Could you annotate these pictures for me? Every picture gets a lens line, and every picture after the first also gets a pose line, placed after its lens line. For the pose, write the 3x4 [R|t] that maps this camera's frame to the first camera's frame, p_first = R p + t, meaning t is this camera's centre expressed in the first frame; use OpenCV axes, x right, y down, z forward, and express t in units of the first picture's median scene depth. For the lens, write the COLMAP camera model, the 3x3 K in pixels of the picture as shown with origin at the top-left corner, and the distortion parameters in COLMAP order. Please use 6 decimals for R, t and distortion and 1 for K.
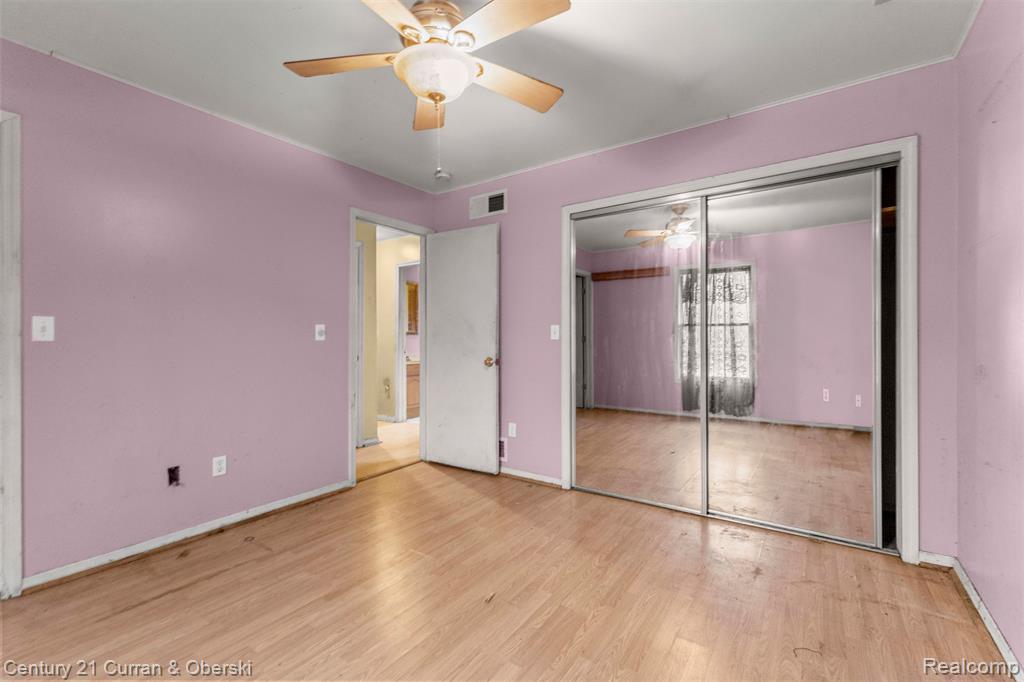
lens RADIAL K [[447.2, 0, 512.4], [0, 447.2, 334.7], [0, 0, 1]] dist [0.001598, 0.000181]
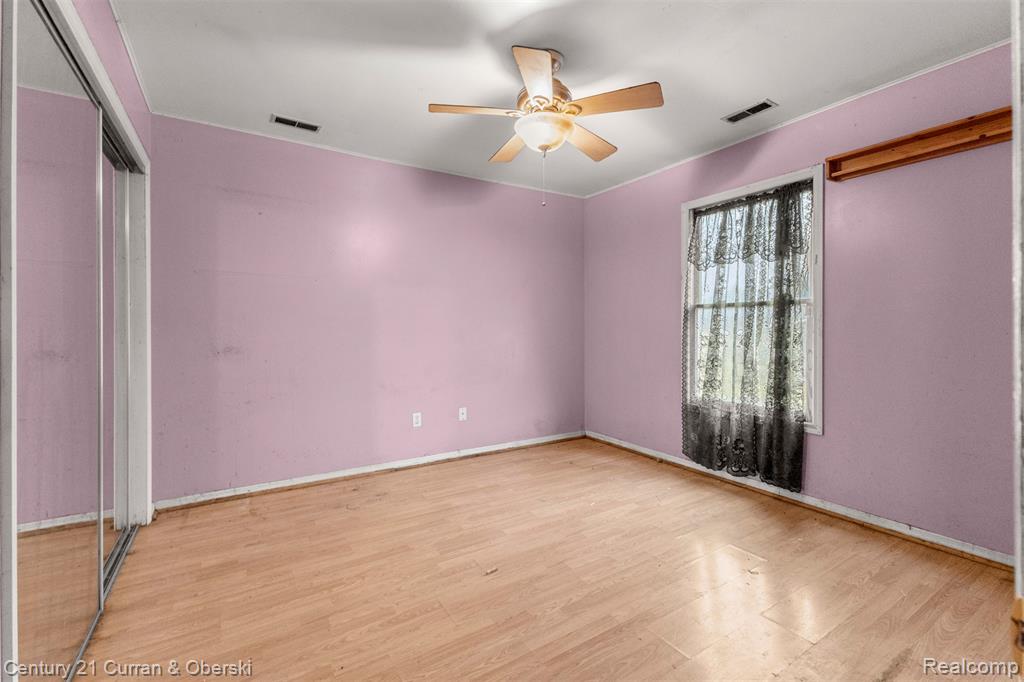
lens RADIAL K [[447.2, 0, 512.4], [0, 447.2, 334.7], [0, 0, 1]] dist [0.001598, 0.000181]
pose [[-0.920650, 0.002440, 0.390380, -0.504204], [0.003822, 0.999989, 0.002764, 0.017490], [-0.390369, 0.004037, -0.920650, 1.915531]]
